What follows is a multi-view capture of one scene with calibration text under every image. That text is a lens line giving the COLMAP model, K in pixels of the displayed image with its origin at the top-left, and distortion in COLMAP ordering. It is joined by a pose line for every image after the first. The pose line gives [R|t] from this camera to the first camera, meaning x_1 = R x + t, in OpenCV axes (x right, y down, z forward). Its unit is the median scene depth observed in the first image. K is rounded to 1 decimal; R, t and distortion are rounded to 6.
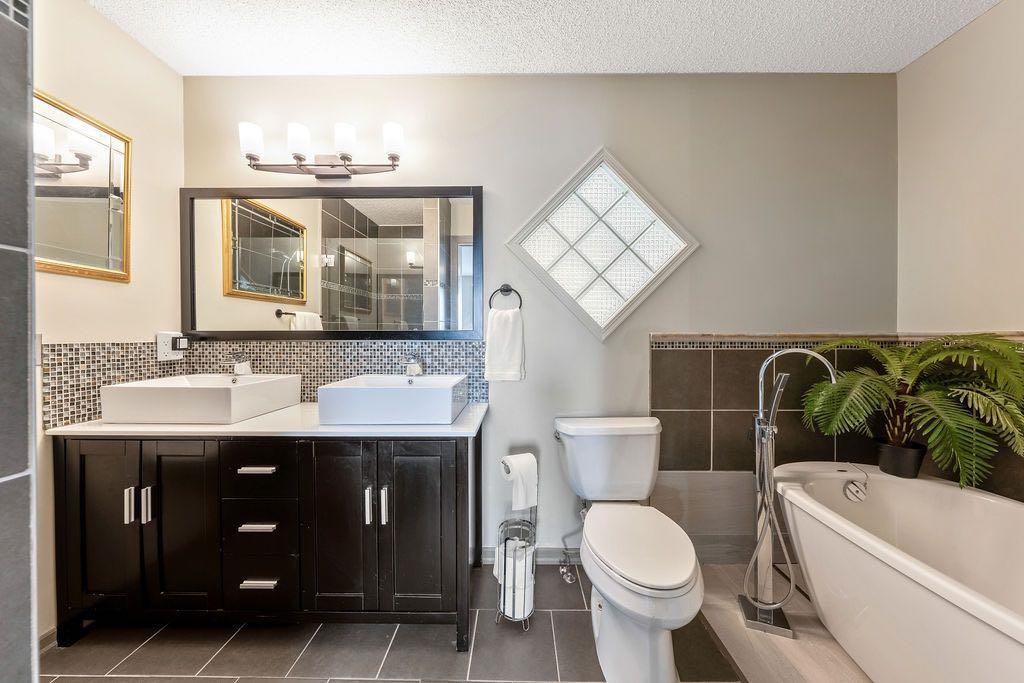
lens RADIAL K [[351.8, 0, 512.1], [0, 351.8, 342.1], [0, 0, 1]] dist [0.000415, 0.000015]
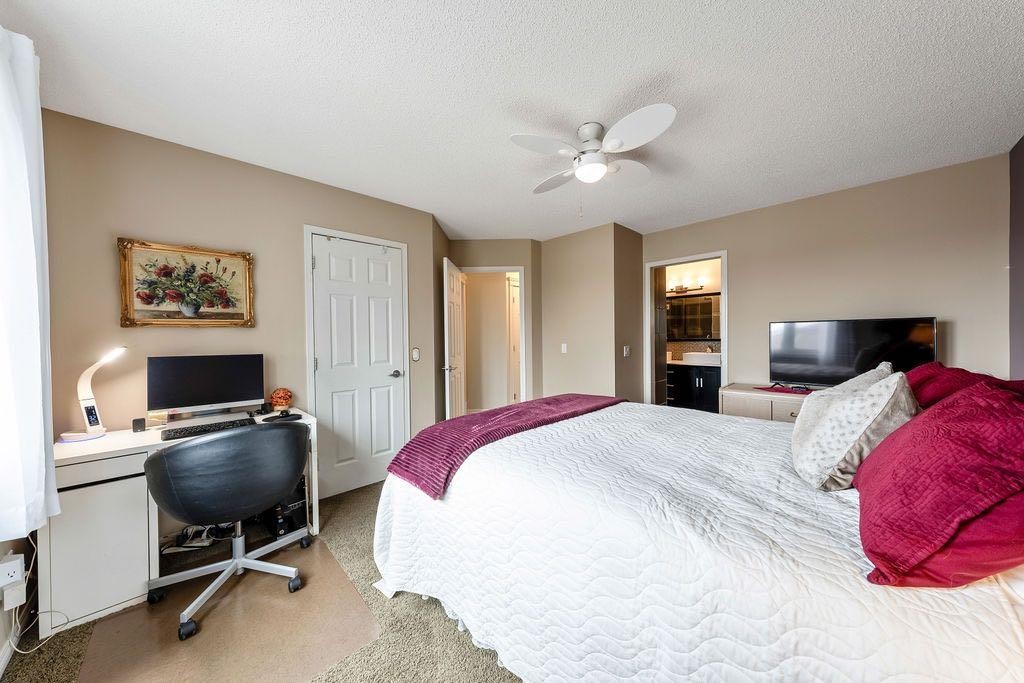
lens RADIAL K [[351.8, 0, 511.5], [0, 351.8, 341.7], [0, 0, 1]] dist [0.000415, 0.000015]
pose [[0.720520, 0.001903, -0.693431, 0.256313], [0.002494, 0.999983, 0.005335, -0.012296], [0.693429, -0.005574, 0.720503, -1.010435]]
